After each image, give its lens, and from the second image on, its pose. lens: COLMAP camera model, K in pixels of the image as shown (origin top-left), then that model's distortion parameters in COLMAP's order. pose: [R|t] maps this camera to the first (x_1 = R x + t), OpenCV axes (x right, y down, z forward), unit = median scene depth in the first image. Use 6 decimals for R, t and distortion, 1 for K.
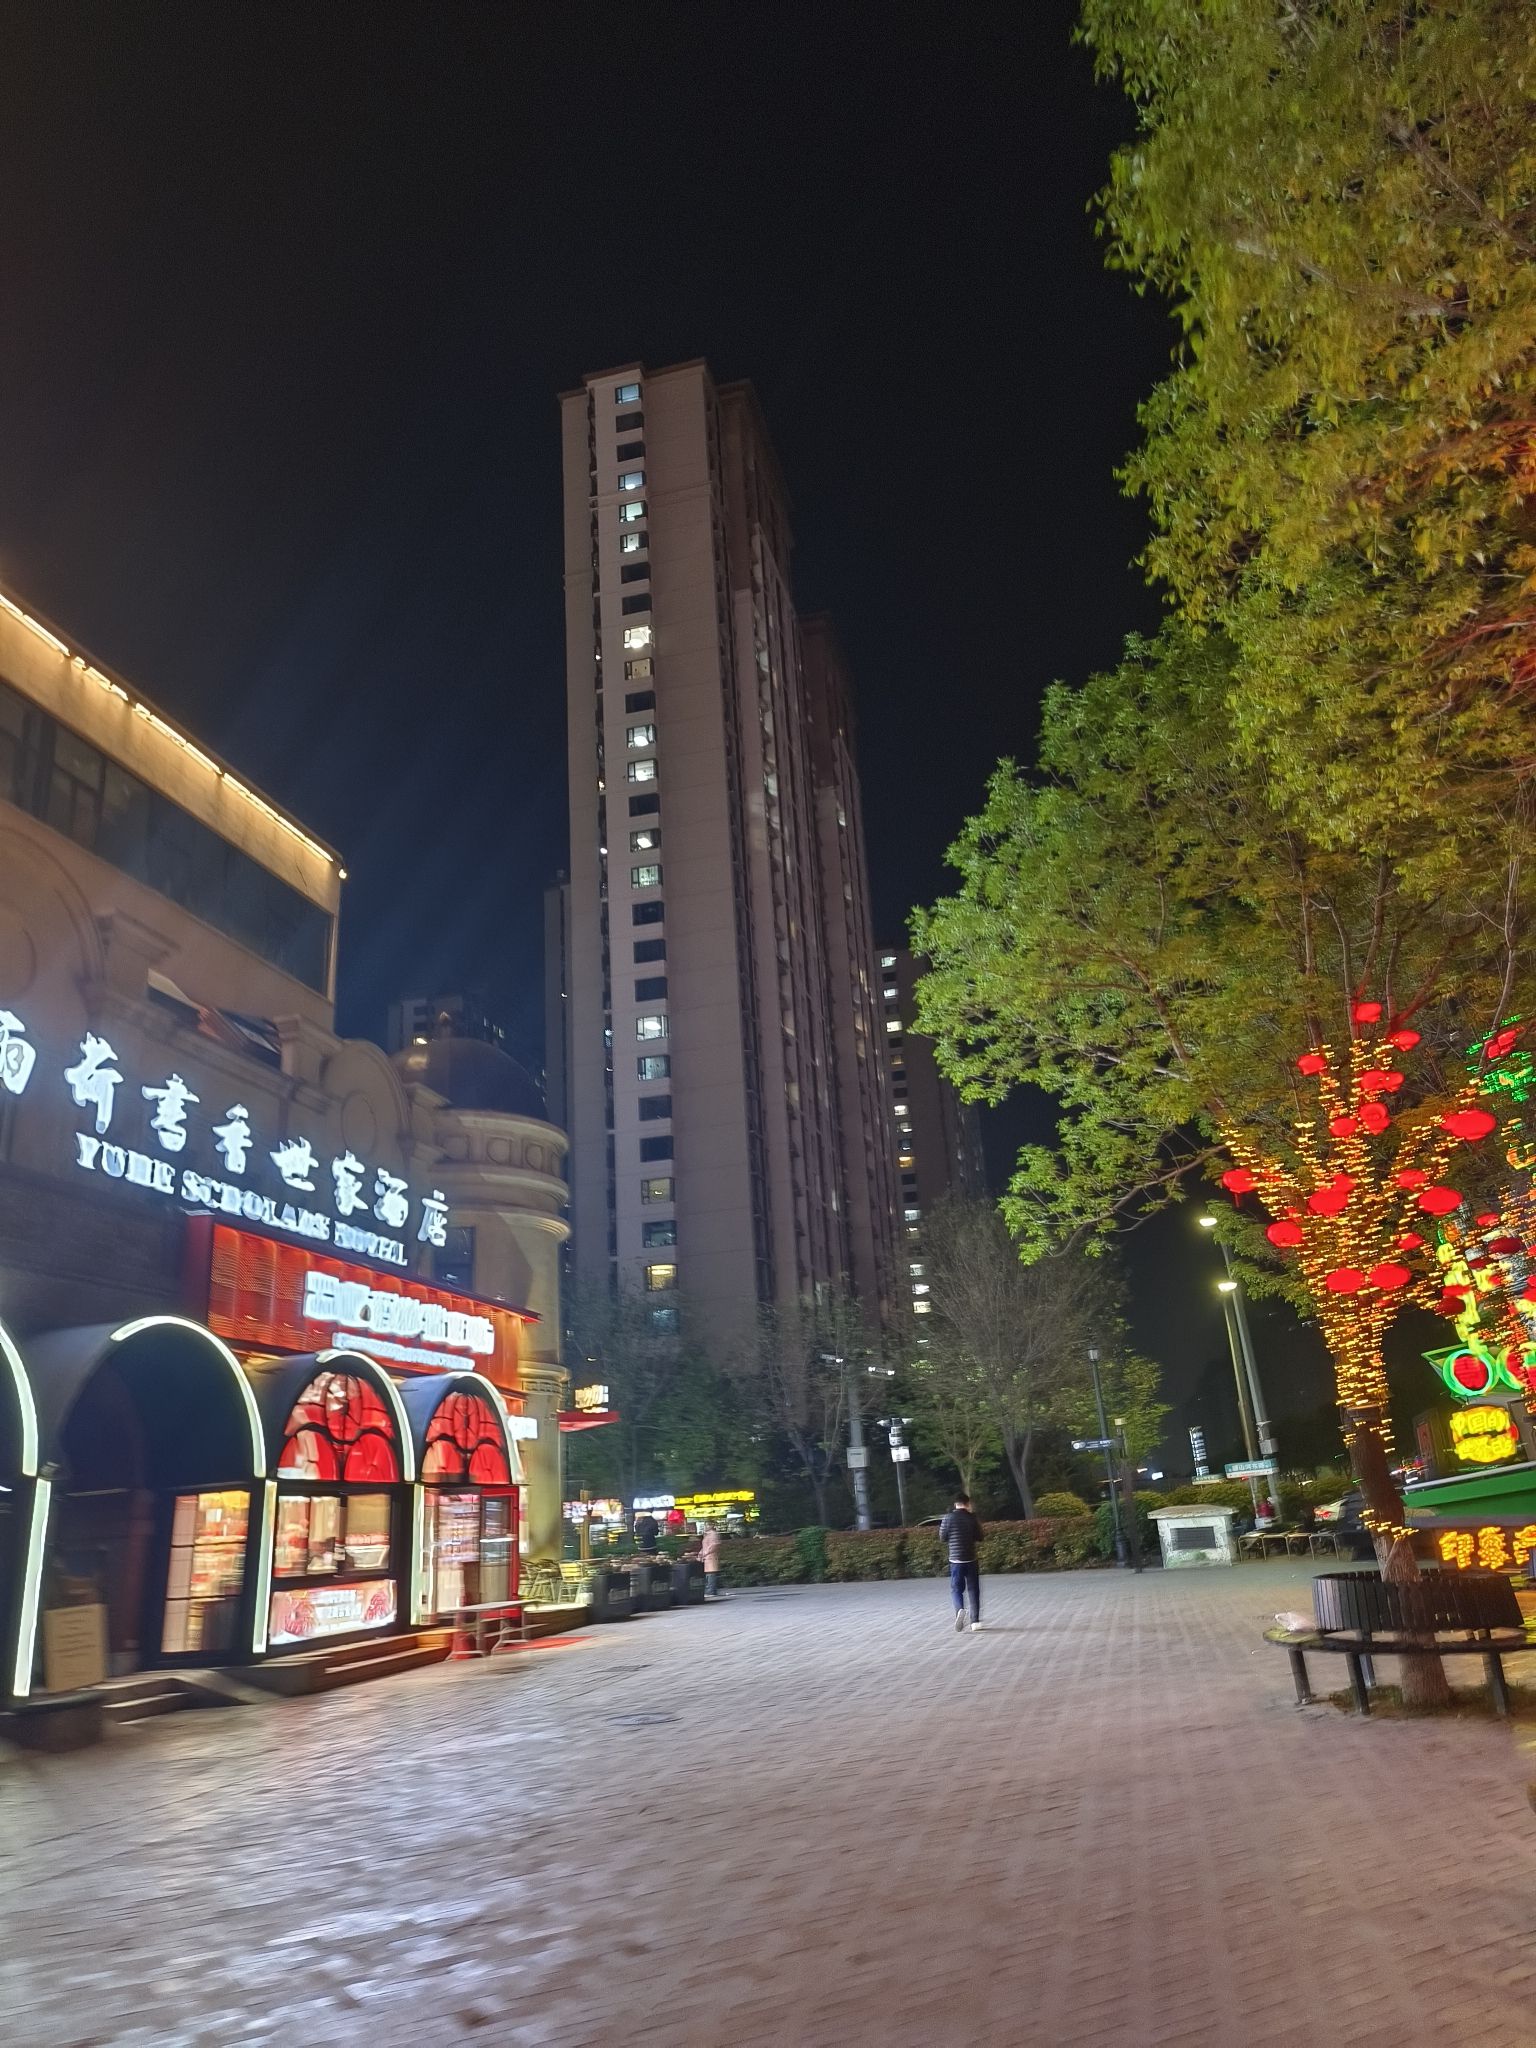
lens RADIAL K [[1346.0, 0, 773.0], [0, 1346.0, 1029.2], [0, 0, 1]] dist [0.043989, -0.026115]
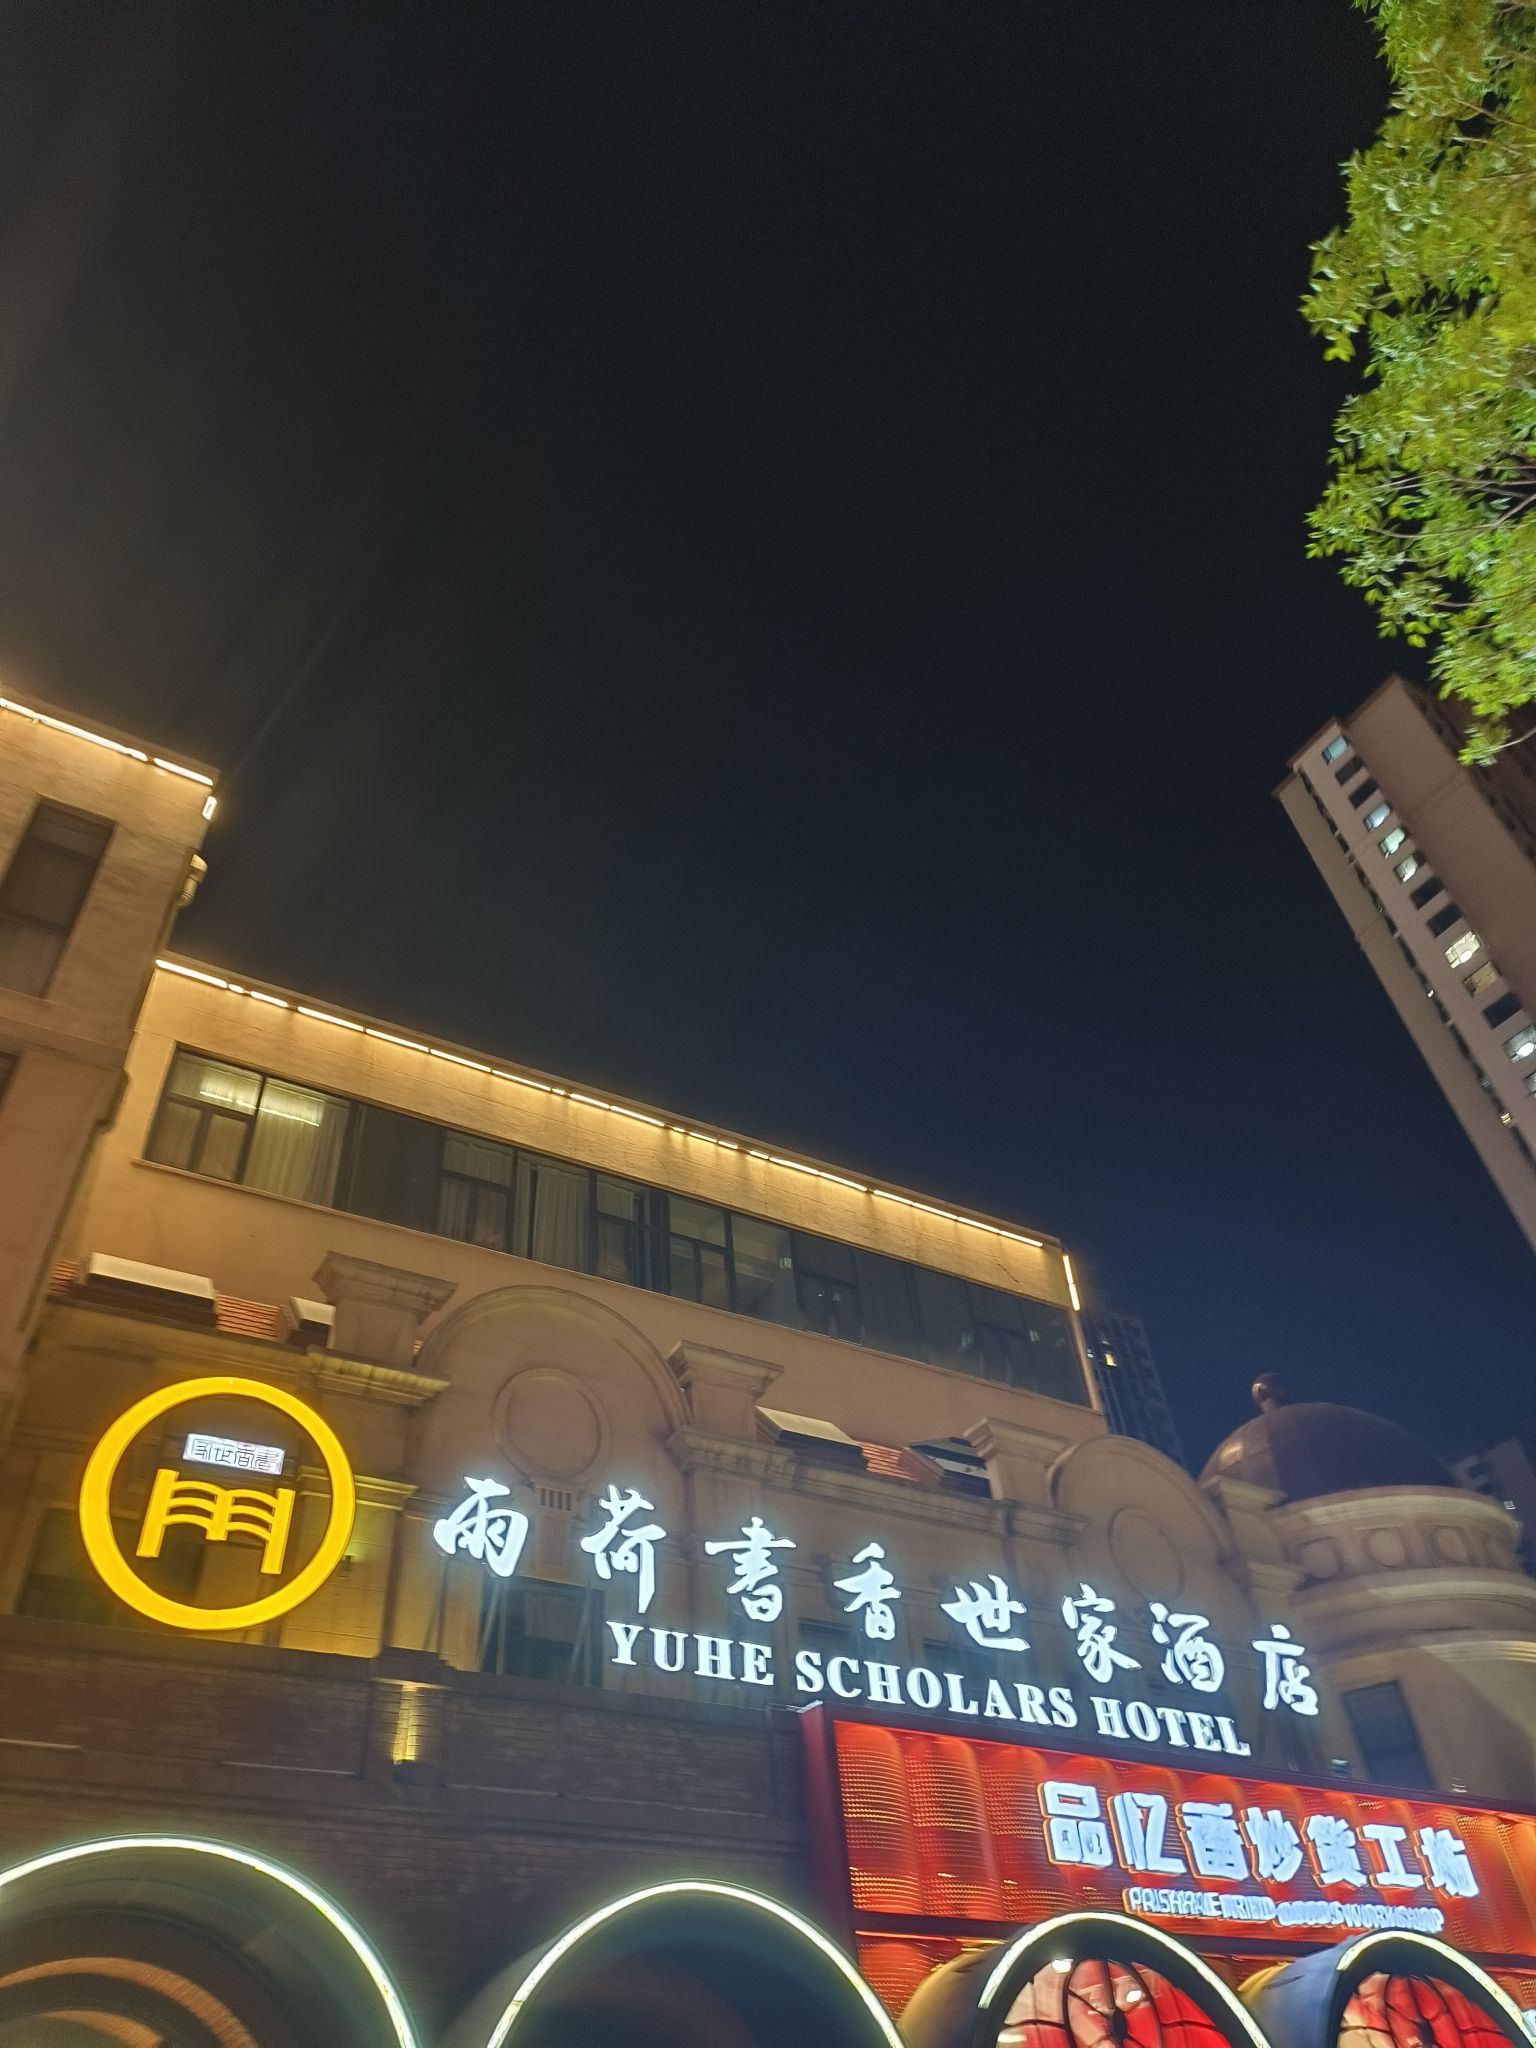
lens RADIAL K [[1346.0, 0, 755.8], [0, 1346.0, 1025.5], [0, 0, 1]] dist [0.043989, -0.026115]
pose [[0.703491, -0.482592, -0.521733, 0.066400], [0.261581, 0.858394, -0.441288, 0.103190], [0.660815, 0.173967, 0.730109, 0.316573]]
